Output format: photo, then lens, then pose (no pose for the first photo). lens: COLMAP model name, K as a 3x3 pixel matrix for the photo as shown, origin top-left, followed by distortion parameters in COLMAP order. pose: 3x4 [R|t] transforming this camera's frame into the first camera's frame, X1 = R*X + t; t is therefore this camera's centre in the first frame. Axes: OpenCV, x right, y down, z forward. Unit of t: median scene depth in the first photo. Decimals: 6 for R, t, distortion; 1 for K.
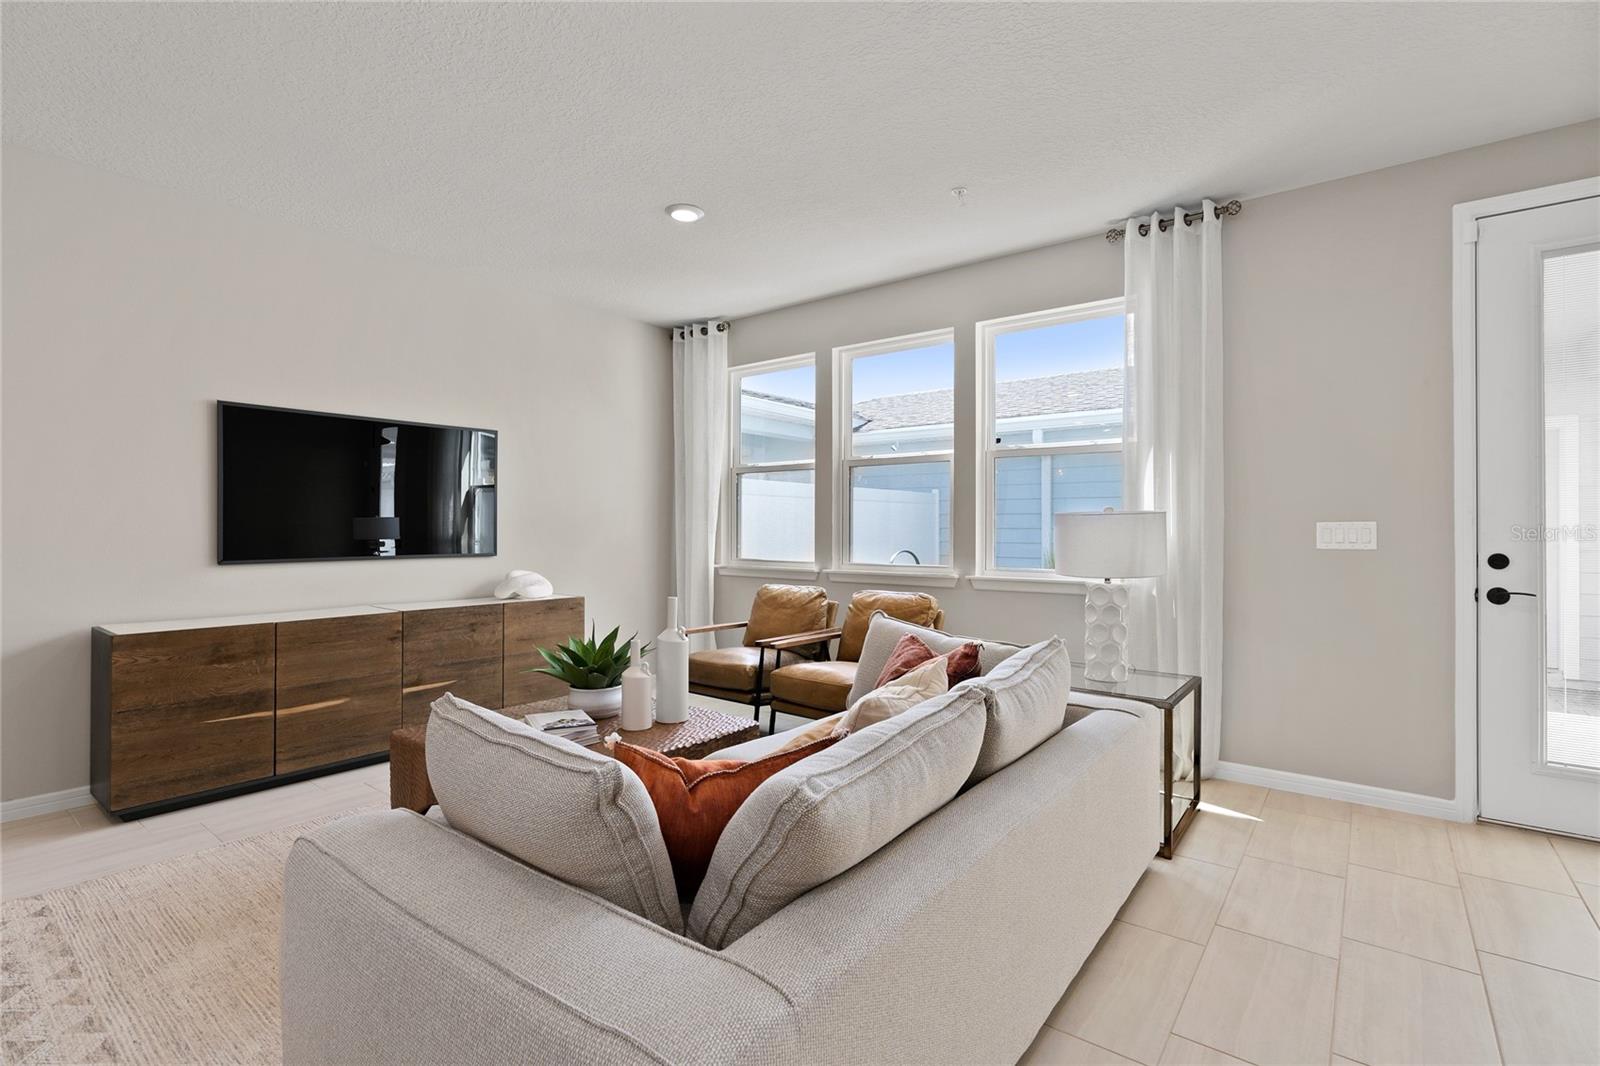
lens RADIAL K [[749.8, 0, 786.8], [0, 749.8, 515.4], [0, 0, 1]] dist [-0.002887, 0.000441]
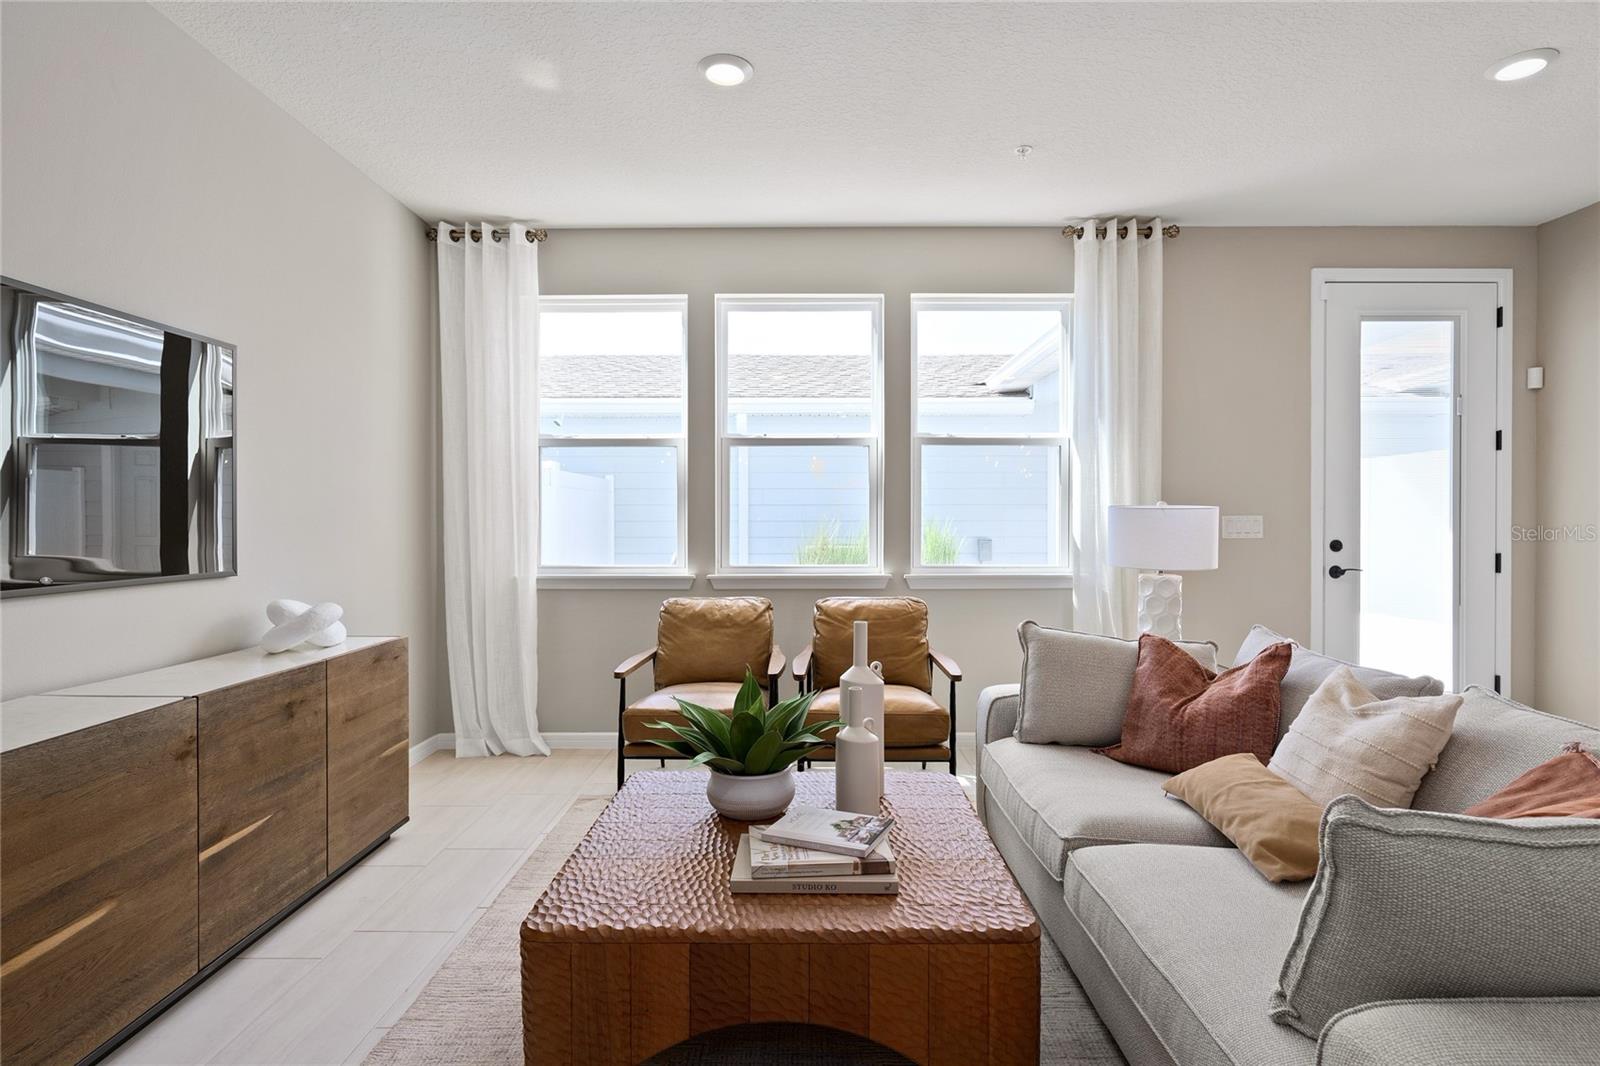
lens RADIAL K [[831.4, 0, 793.1], [0, 831.4, 516.4], [0, 0, 1]] dist [-0.009196, 0.003201]
pose [[0.788779, -0.000195, 0.614677, -0.471815], [-0.007884, 0.999914, 0.010434, 0.001314], [-0.614627, -0.013076, 0.788710, 0.293433]]
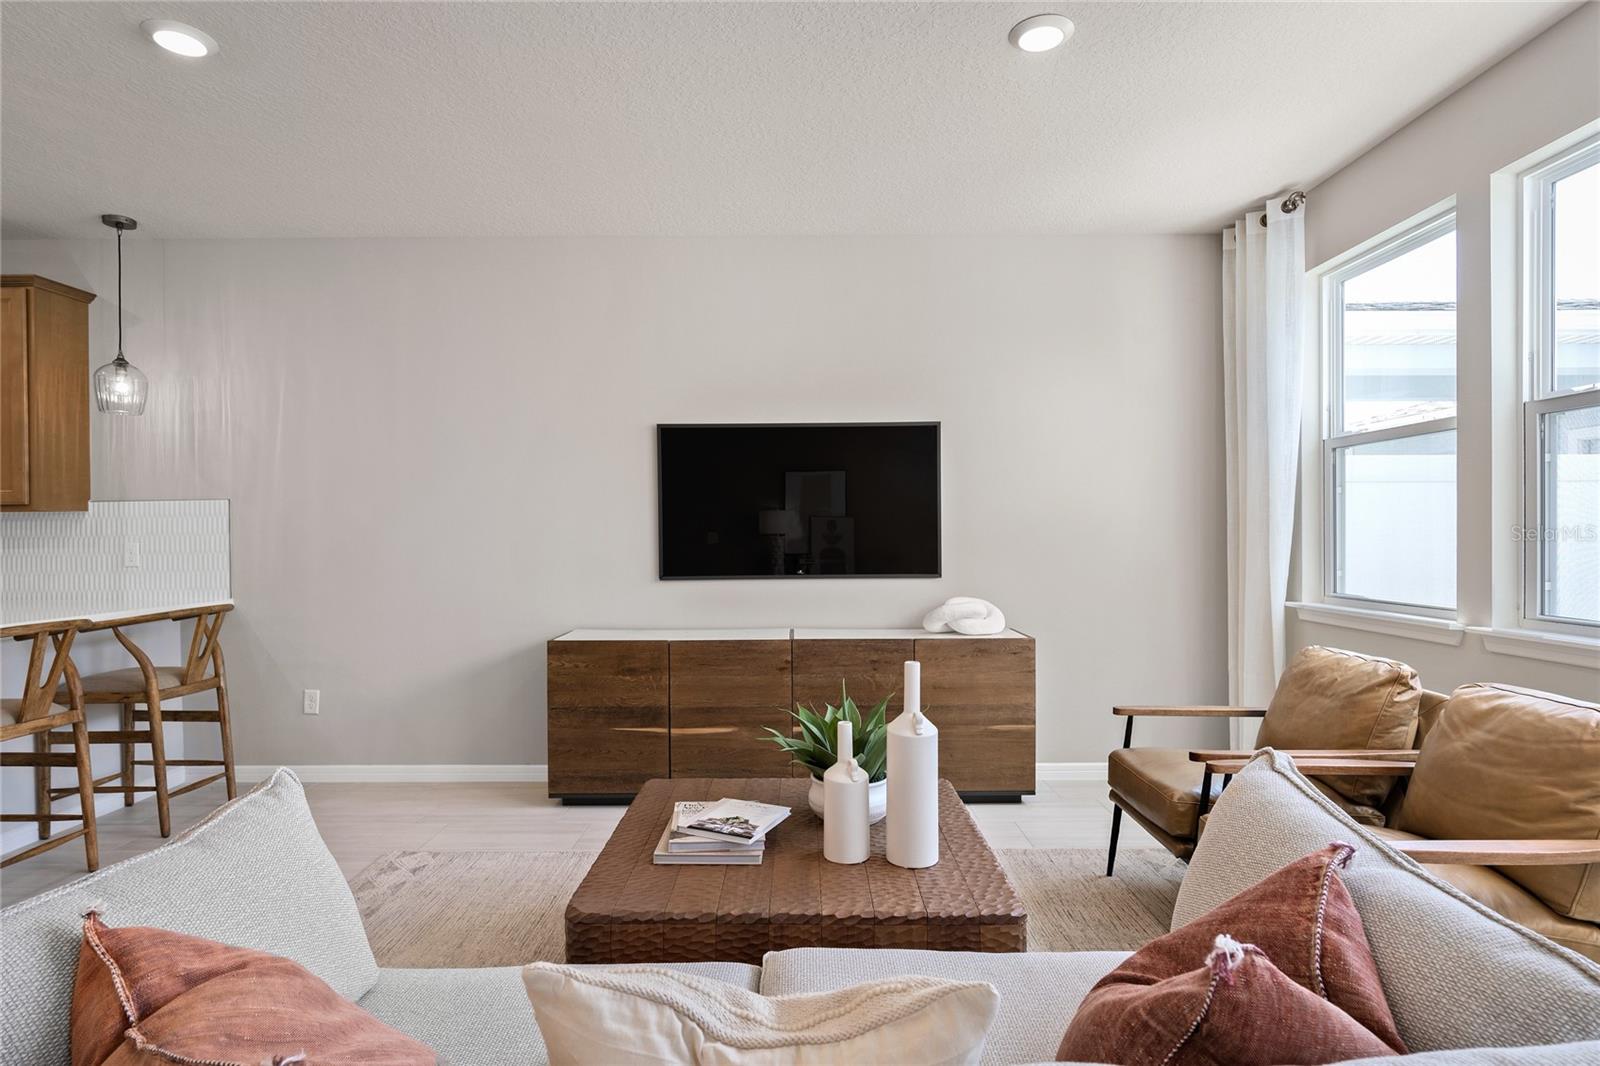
lens RADIAL K [[831.4, 0, 803.3], [0, 831.4, 541.2], [0, 0, 1]] dist [-0.009196, 0.003201]
pose [[0.631842, 0.001083, -0.775097, 0.225262], [0.020619, 0.999622, 0.018204, -0.004631], [0.774823, -0.027484, 0.631581, 0.345495]]
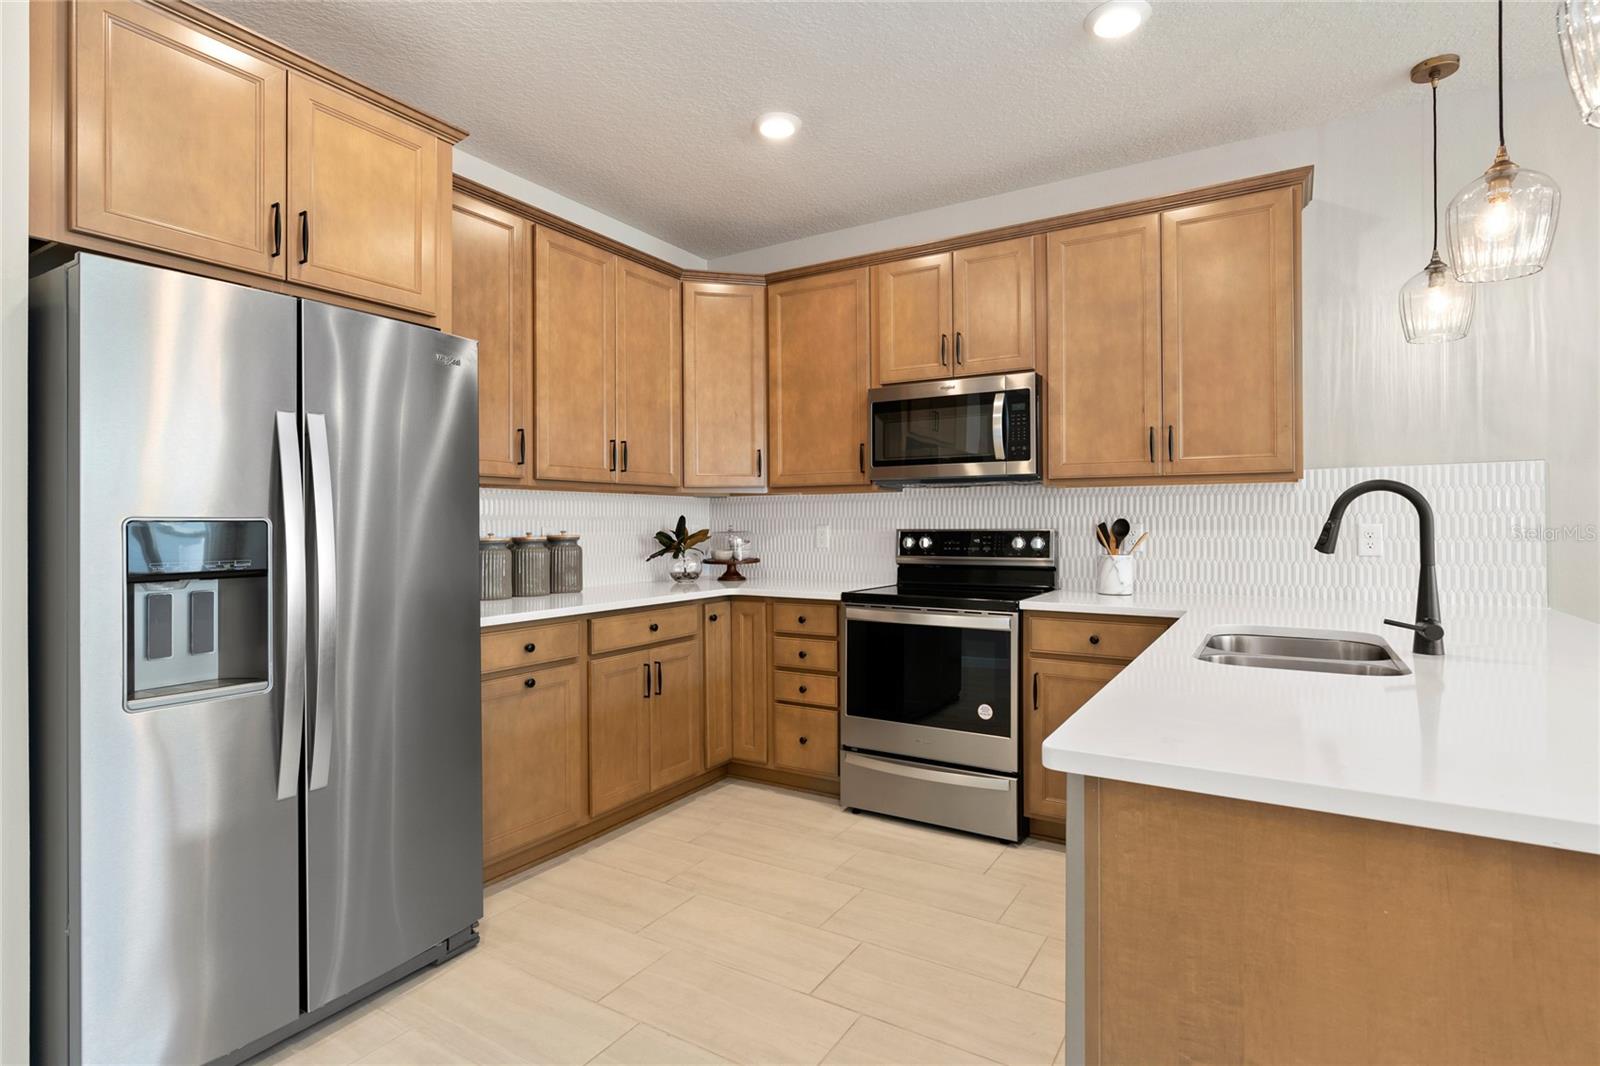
lens RADIAL K [[783.5, 0, 802.5], [0, 783.5, 517.0], [0, 0, 1]] dist [-0.014734, 0.004074]
pose [[0.124783, -0.007592, -0.992155, -0.409355], [0.019728, 0.999792, -0.005169, -0.012960], [0.991988, -0.018928, 0.124907, -0.212640]]
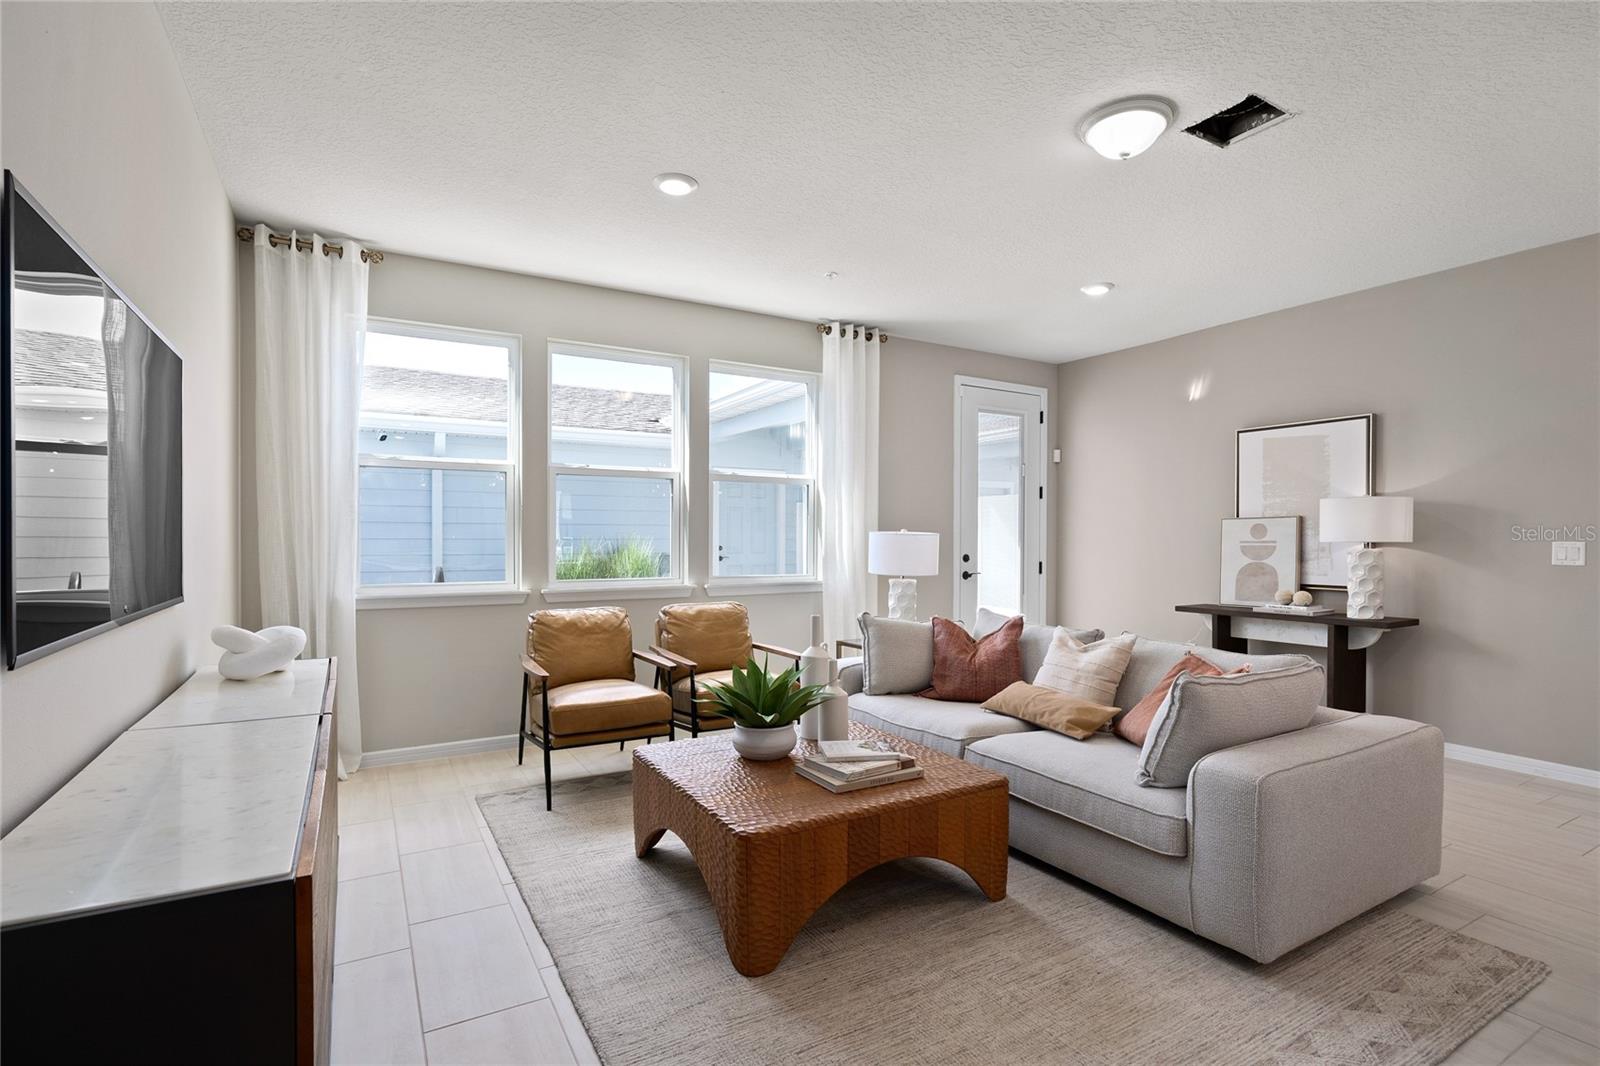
lens RADIAL K [[783.5, 0, 795.0], [0, 783.5, 528.4], [0, 0, 1]] dist [-0.014734, 0.004074]
pose [[0.361462, 0.009694, 0.932336, -0.786673], [-0.019201, 0.999811, -0.002952, -0.002358], [-0.932189, -0.016835, 0.361580, 0.449690]]
